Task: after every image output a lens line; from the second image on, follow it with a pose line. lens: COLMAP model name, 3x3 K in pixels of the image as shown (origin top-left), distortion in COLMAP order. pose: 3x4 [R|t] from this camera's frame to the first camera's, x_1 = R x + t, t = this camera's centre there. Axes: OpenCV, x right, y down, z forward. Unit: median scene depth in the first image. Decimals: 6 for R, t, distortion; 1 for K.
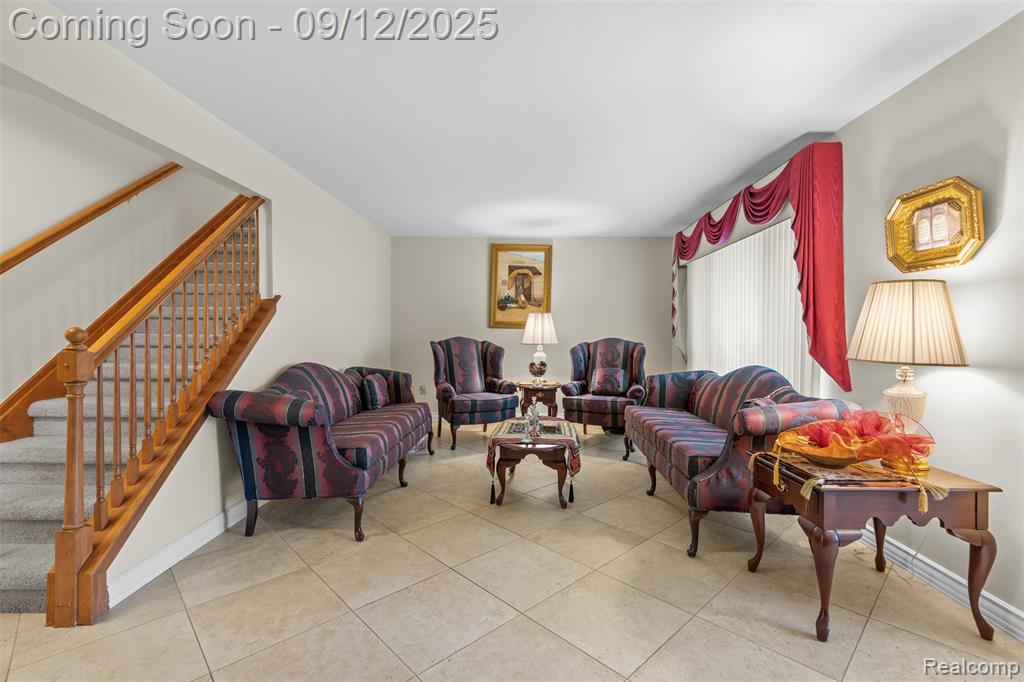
lens RADIAL K [[452.7, 0, 512.0], [0, 452.7, 341.0], [0, 0, 1]] dist [-0.009074, -0.000272]
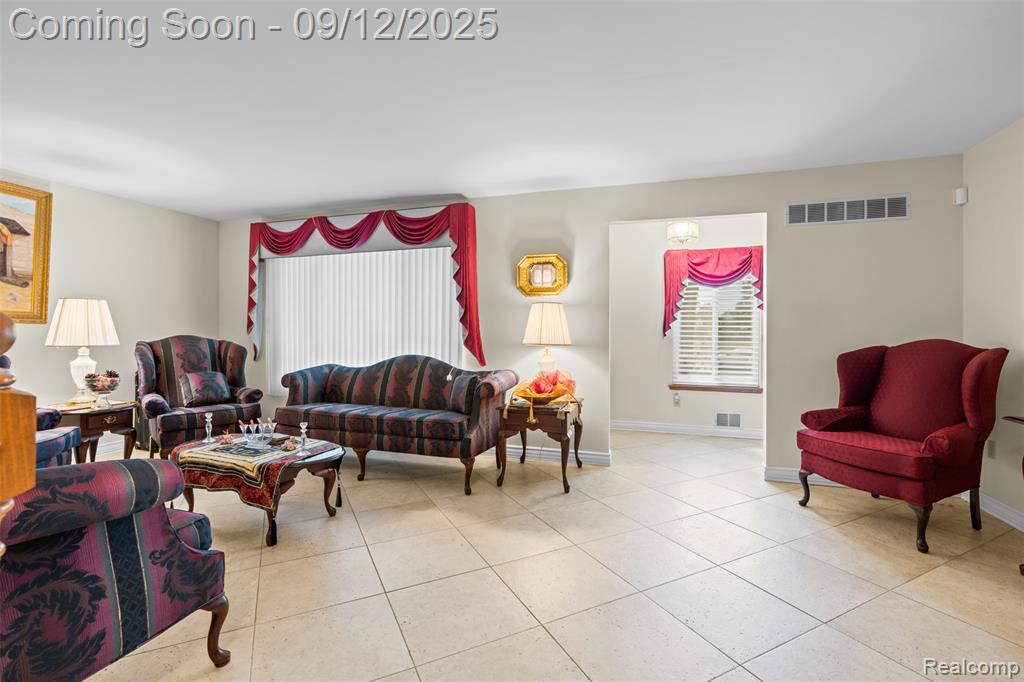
lens RADIAL K [[452.7, 0, 512.0], [0, 452.7, 341.0], [0, 0, 1]] dist [-0.009074, -0.000272]
pose [[0.302762, -0.022277, 0.952806, -0.659432], [0.015410, 0.999711, 0.018477, -0.004424], [-0.952942, 0.009088, 0.303017, 0.360151]]
